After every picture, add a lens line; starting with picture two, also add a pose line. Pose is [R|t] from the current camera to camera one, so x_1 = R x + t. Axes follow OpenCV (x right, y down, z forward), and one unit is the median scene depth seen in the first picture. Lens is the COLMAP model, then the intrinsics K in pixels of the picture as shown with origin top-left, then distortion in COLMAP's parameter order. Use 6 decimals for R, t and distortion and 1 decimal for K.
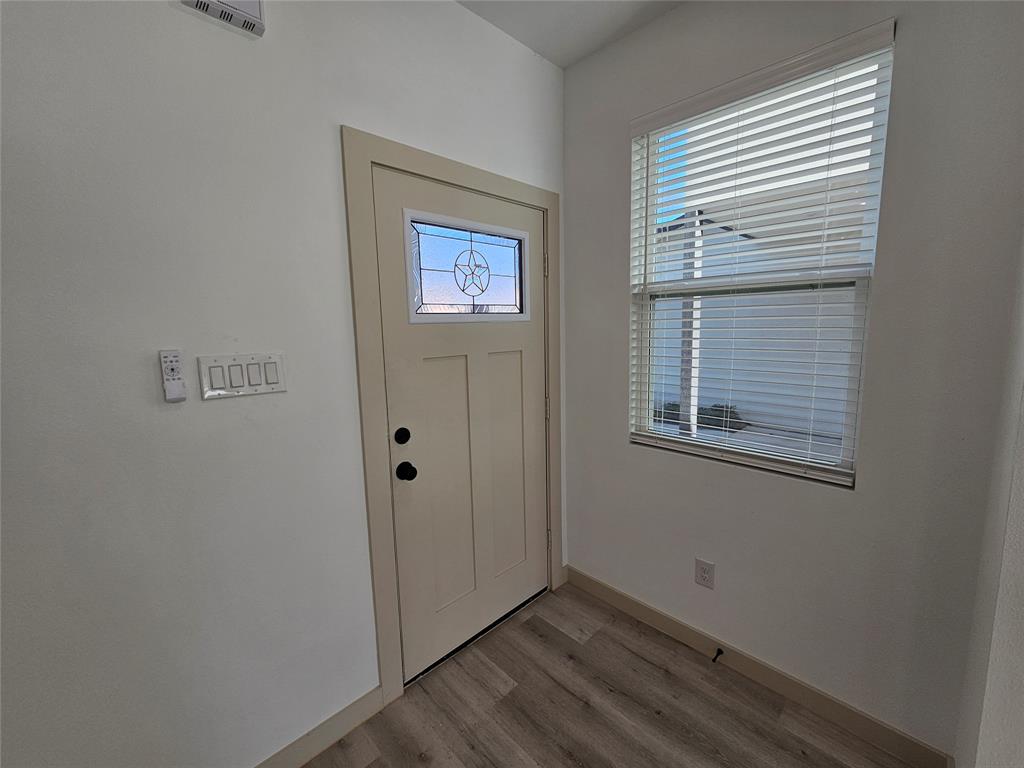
lens RADIAL K [[416.9, 0, 517.8], [0, 416.9, 381.1], [0, 0, 1]] dist [-0.001450, 0.000118]
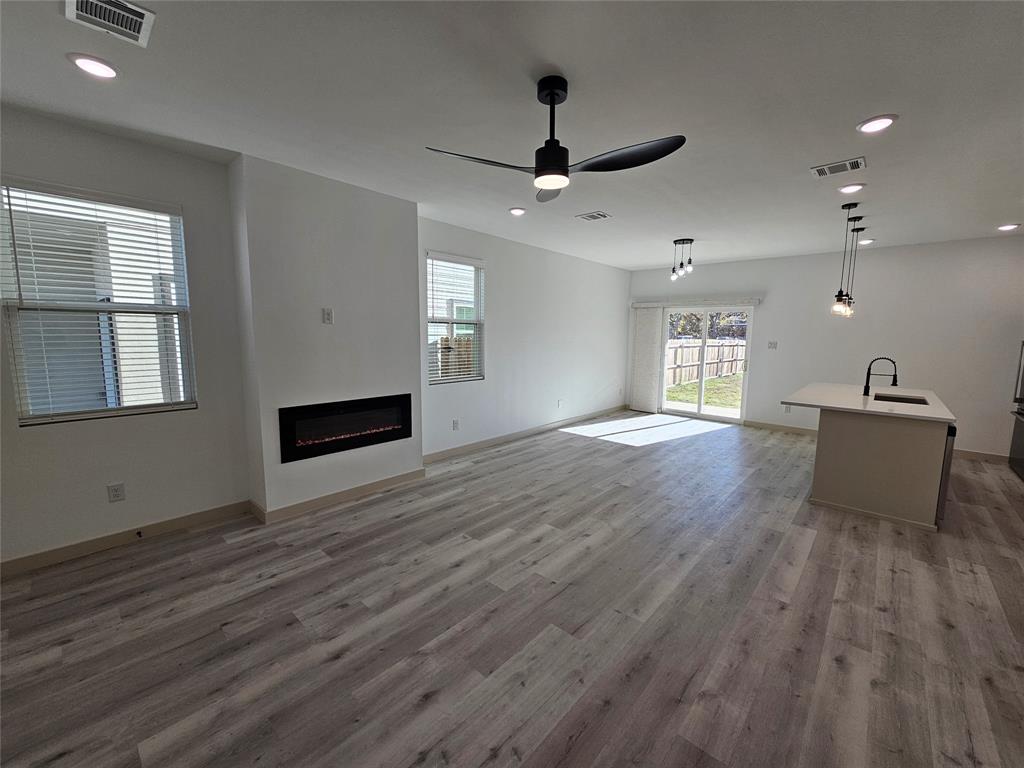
lens RADIAL K [[419.3, 0, 518.9], [0, 419.3, 378.9], [0, 0, 1]] dist [0.000007, 0.000201]
pose [[-0.060871, -0.091312, 0.993960, -1.233292], [0.128761, 0.986768, 0.098537, 0.091788], [-0.989806, 0.133981, -0.048308, -0.490979]]
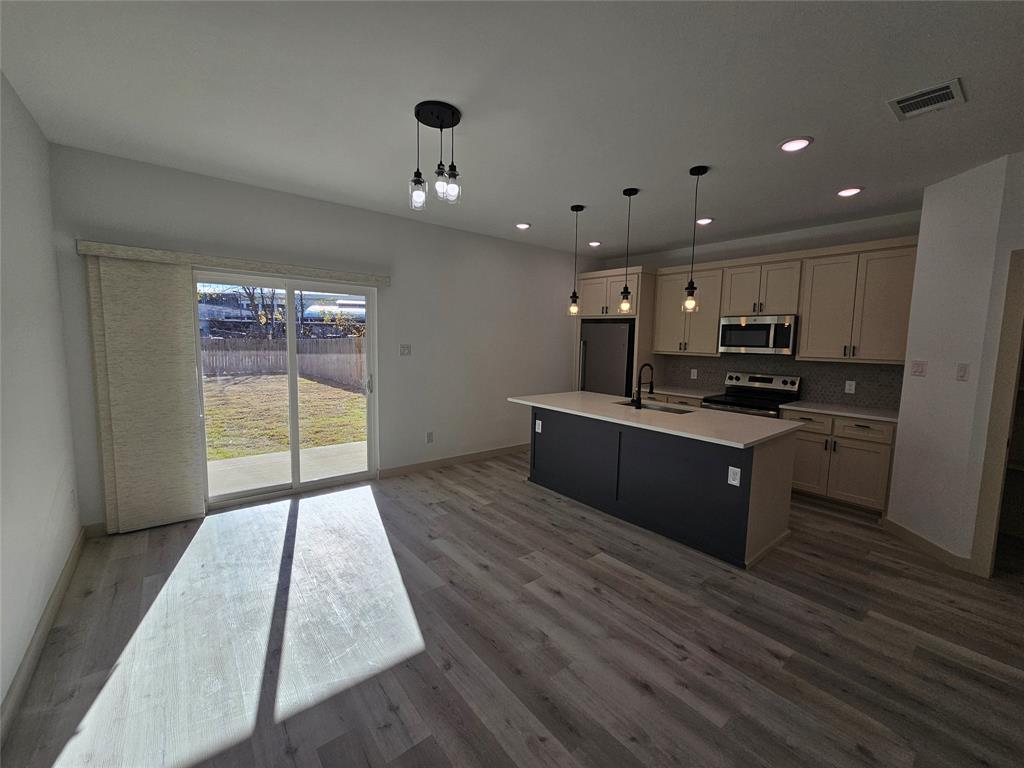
lens RADIAL K [[416.9, 0, 517.8], [0, 416.9, 381.1], [0, 0, 1]] dist [-0.001450, 0.000118]
pose [[-0.995323, -0.011375, 0.095926, 1.556265], [0.011840, 0.971188, 0.238019, 0.047879], [-0.095870, 0.238042, -0.966512, -0.556475]]
